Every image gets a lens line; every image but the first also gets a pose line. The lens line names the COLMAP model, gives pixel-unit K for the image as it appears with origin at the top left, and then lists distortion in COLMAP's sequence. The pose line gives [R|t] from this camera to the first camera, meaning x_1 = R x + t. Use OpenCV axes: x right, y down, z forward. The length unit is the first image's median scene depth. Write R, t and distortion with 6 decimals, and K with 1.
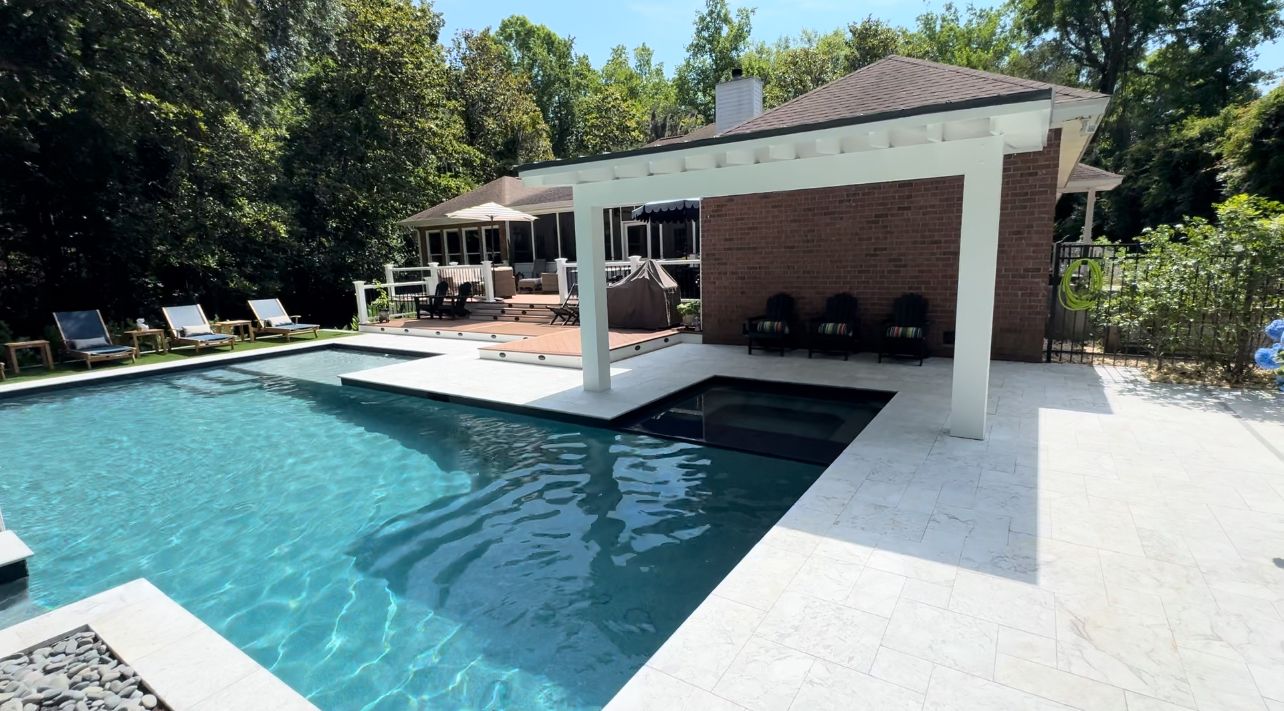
lens RADIAL K [[587.6, 0, 642.6], [0, 587.6, 356.2], [0, 0, 1]] dist [-0.001619, -0.000068]
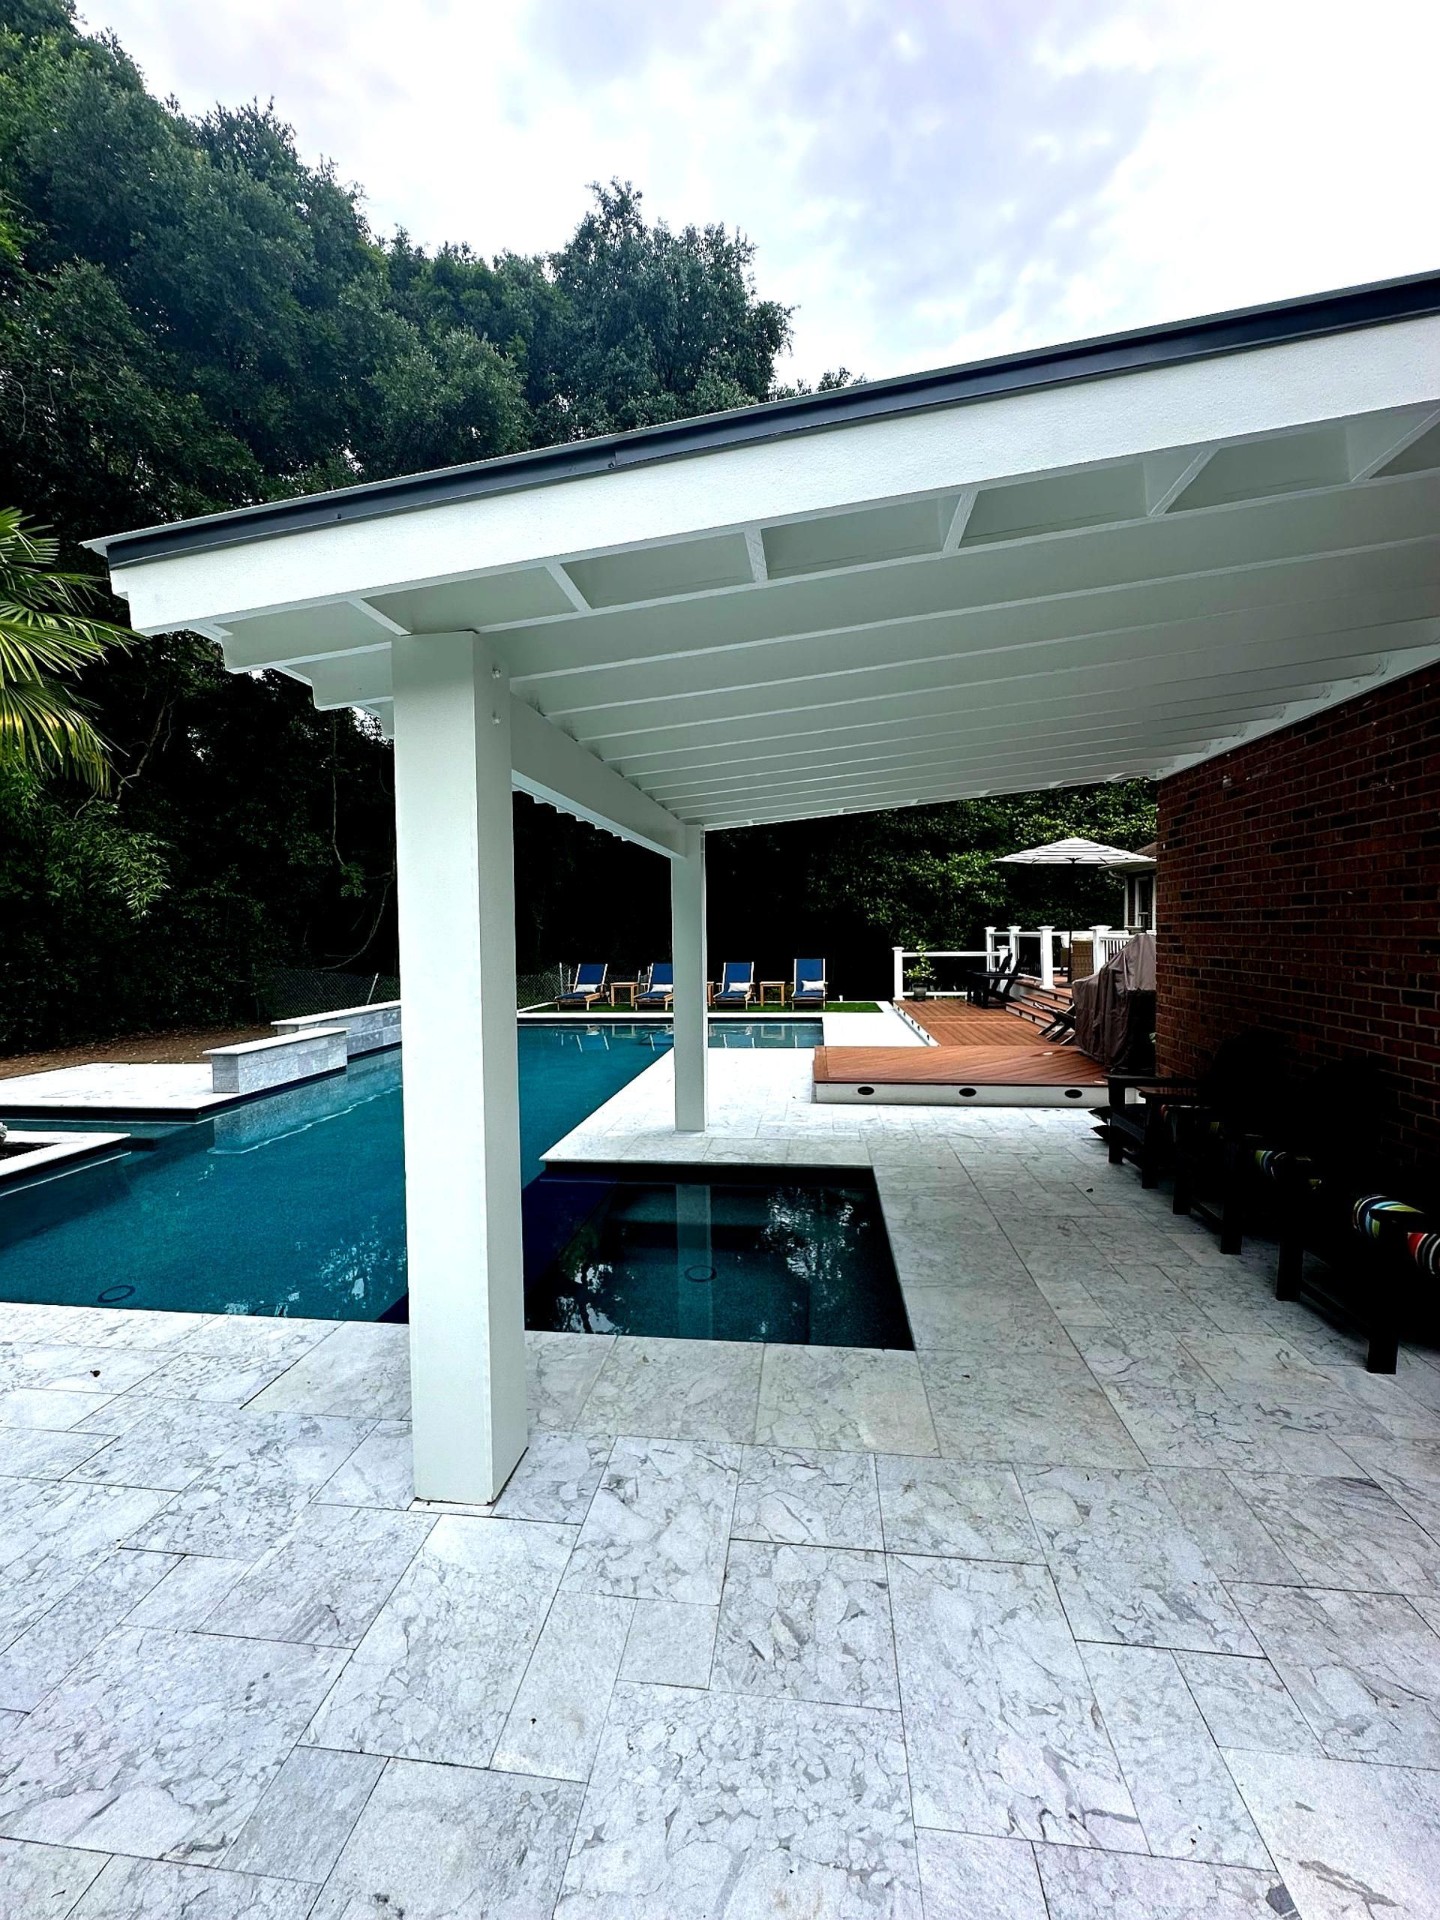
lens RADIAL K [[764.1, 0, 718.8], [0, 764.1, 958.1], [0, 0, 1]] dist [-0.008098, 0.002580]
pose [[0.440988, 0.062986, -0.895300, 0.544212], [-0.156505, 0.987648, -0.007605, -0.101072], [0.883762, 0.143473, 0.445399, 0.482835]]
